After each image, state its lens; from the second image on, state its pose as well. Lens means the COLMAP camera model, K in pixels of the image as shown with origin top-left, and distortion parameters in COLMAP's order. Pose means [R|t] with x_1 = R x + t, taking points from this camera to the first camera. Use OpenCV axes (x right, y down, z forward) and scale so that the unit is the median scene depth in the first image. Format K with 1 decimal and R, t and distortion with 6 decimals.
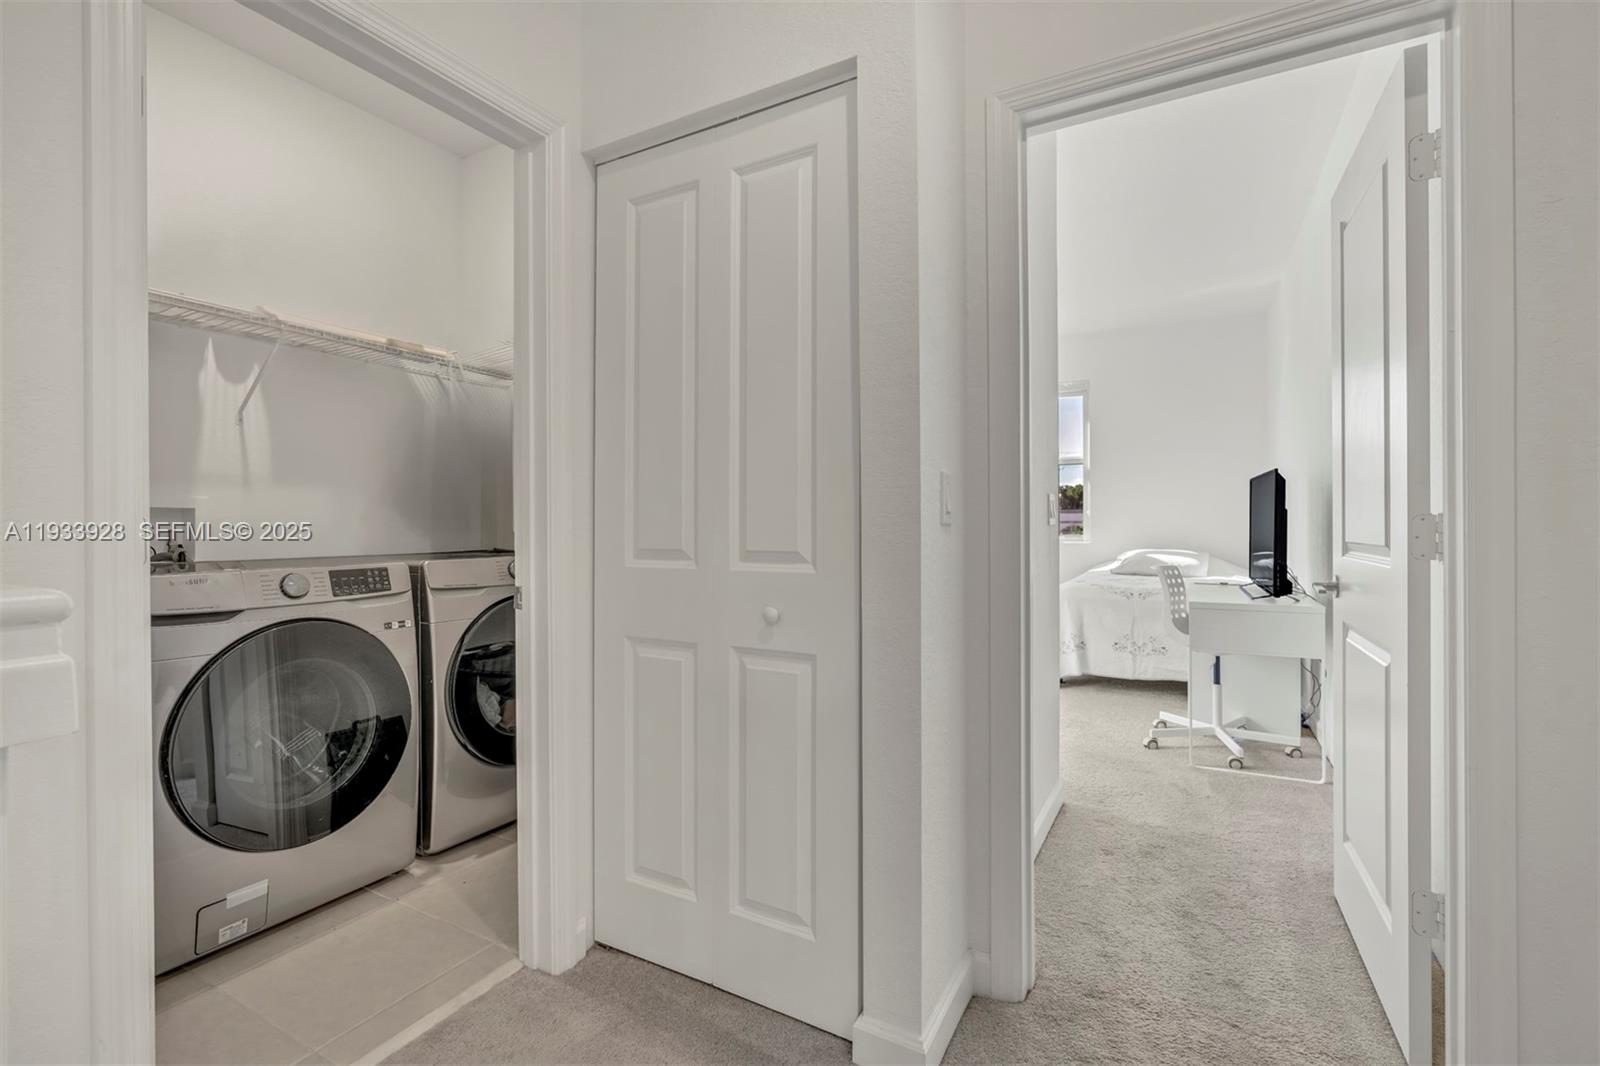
lens RADIAL K [[702.4, 0, 795.9], [0, 702.4, 532.1], [0, 0, 1]] dist [-0.000930, -0.000093]
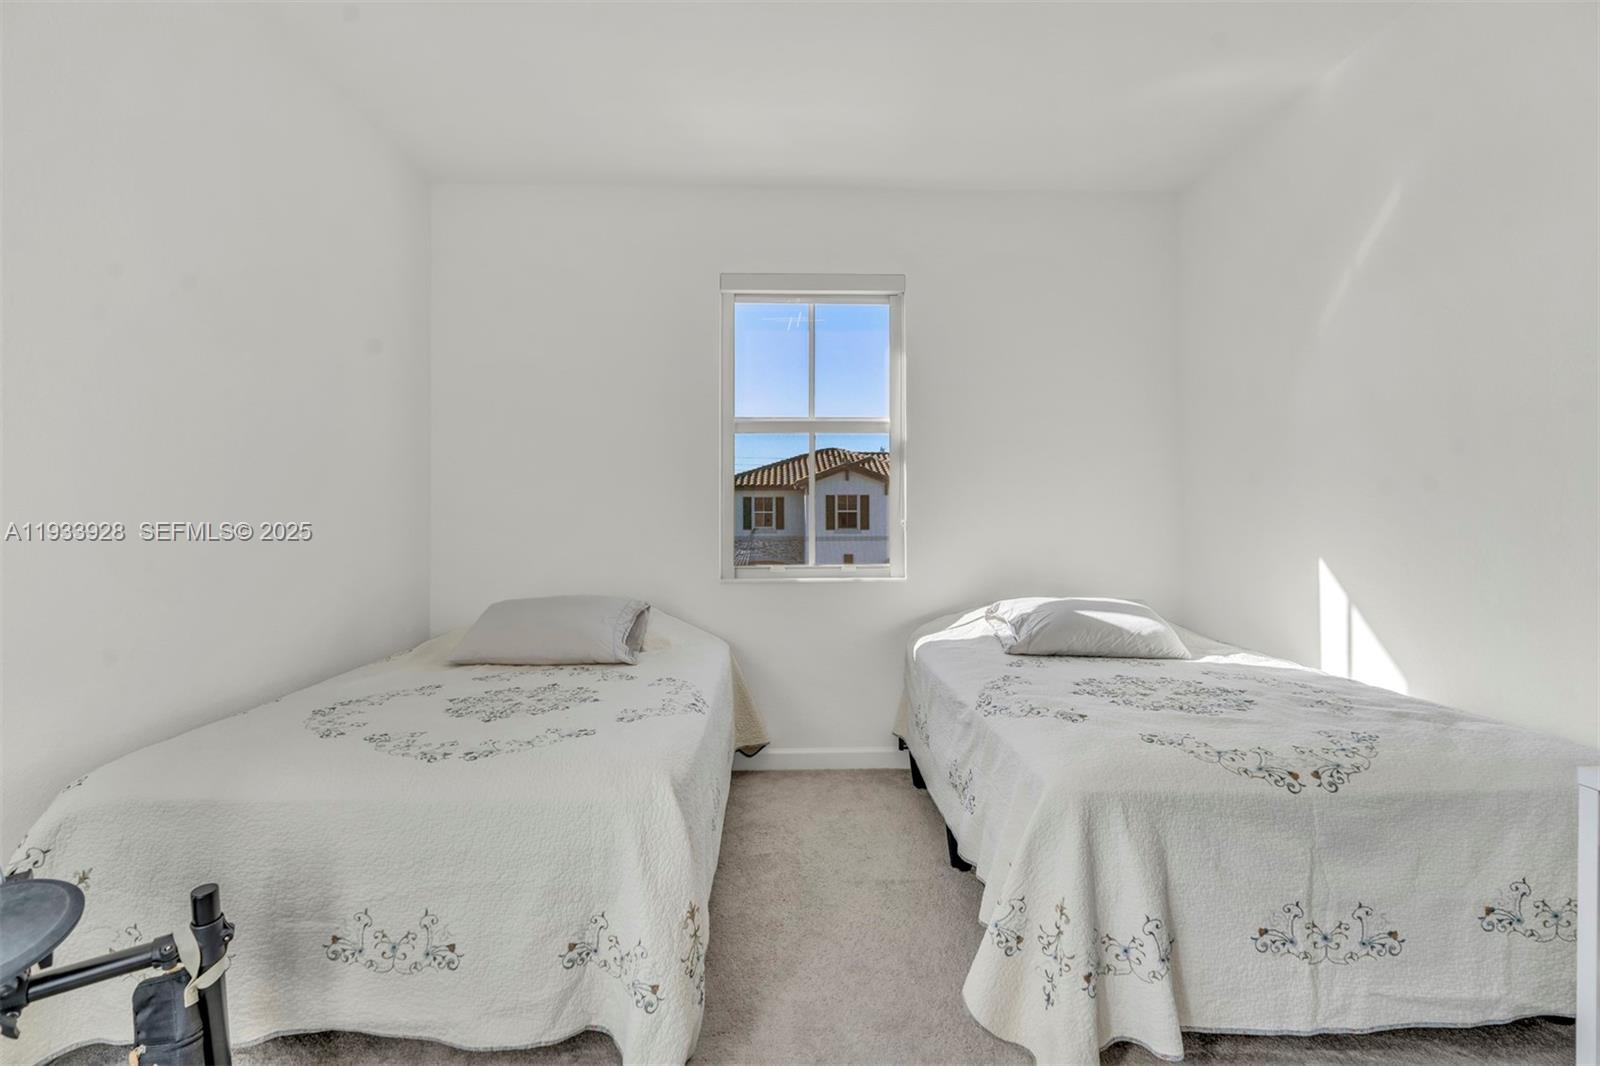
lens RADIAL K [[727.7, 0, 794.0], [0, 727.7, 534.8], [0, 0, 1]] dist [-0.002657, 0.000714]
pose [[0.862179, -0.004363, 0.506586, 0.092785], [0.005833, 0.999982, -0.001316, -0.027344], [-0.506571, 0.004090, 0.862189, 0.800430]]
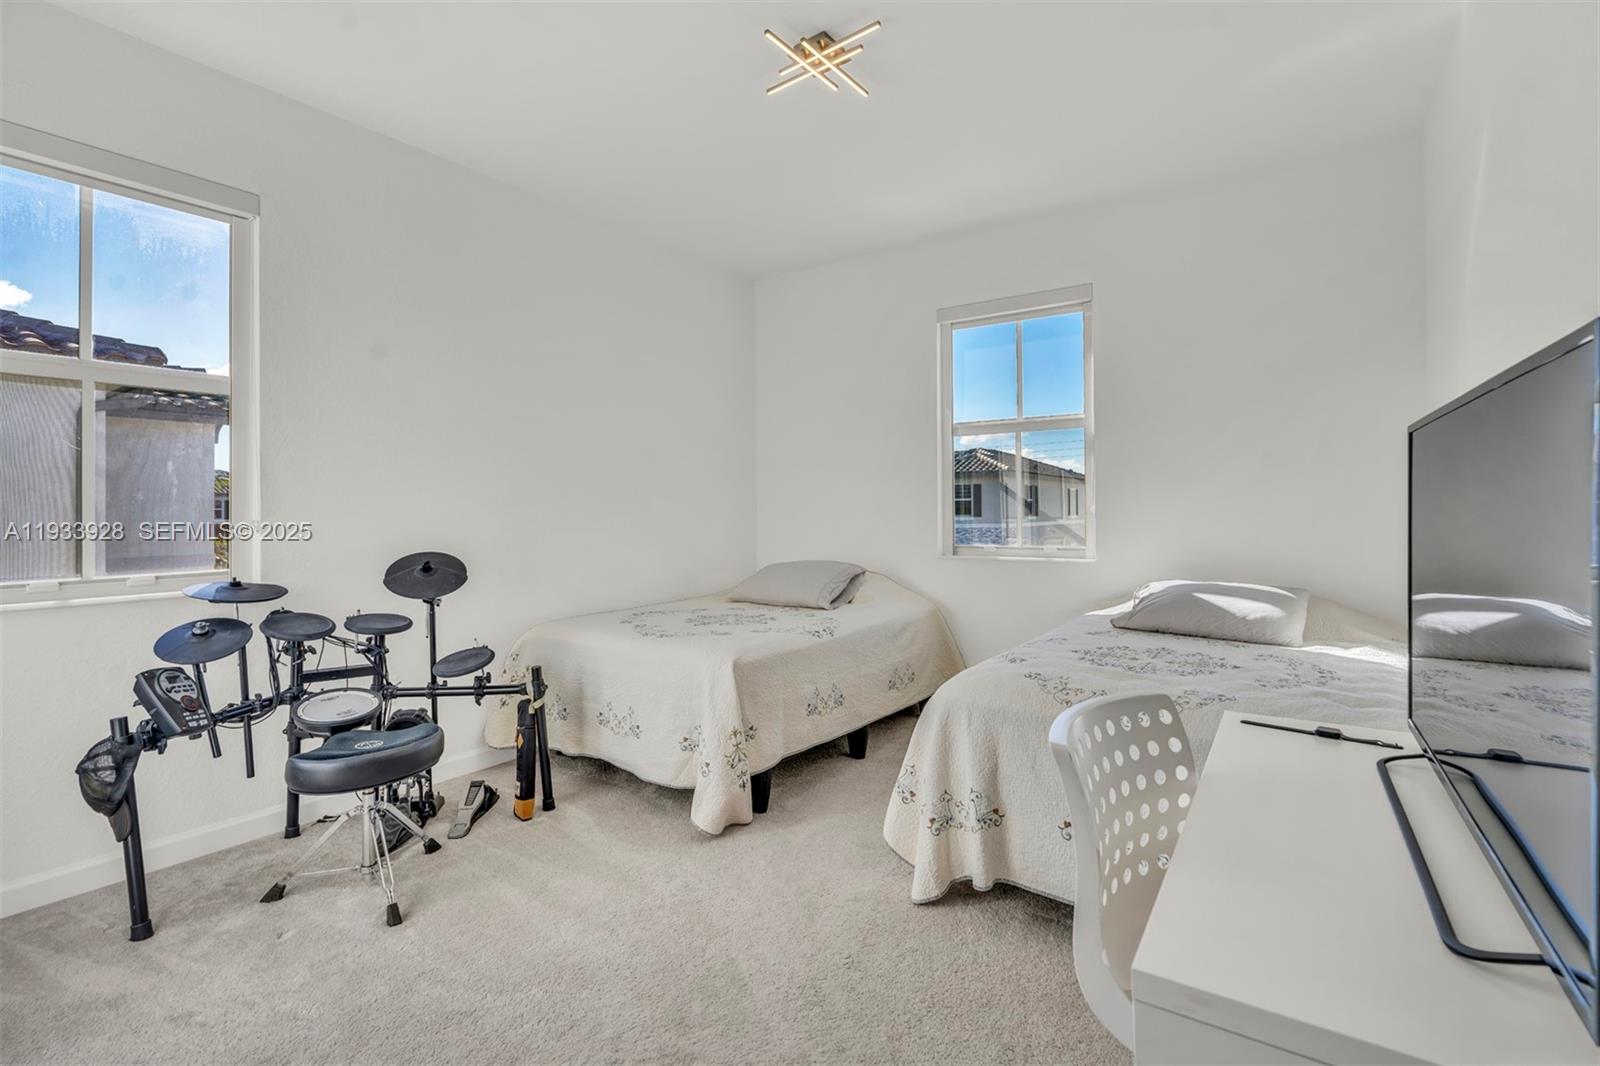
lens RADIAL K [[731.2, 0, 801.9], [0, 731.2, 521.0], [0, 0, 1]] dist [-0.003590, -0.000097]
pose [[0.995651, -0.001956, -0.093136, 0.329036], [0.001906, 0.999998, -0.000622, -0.026770], [0.093137, 0.000441, 0.995653, 0.526759]]
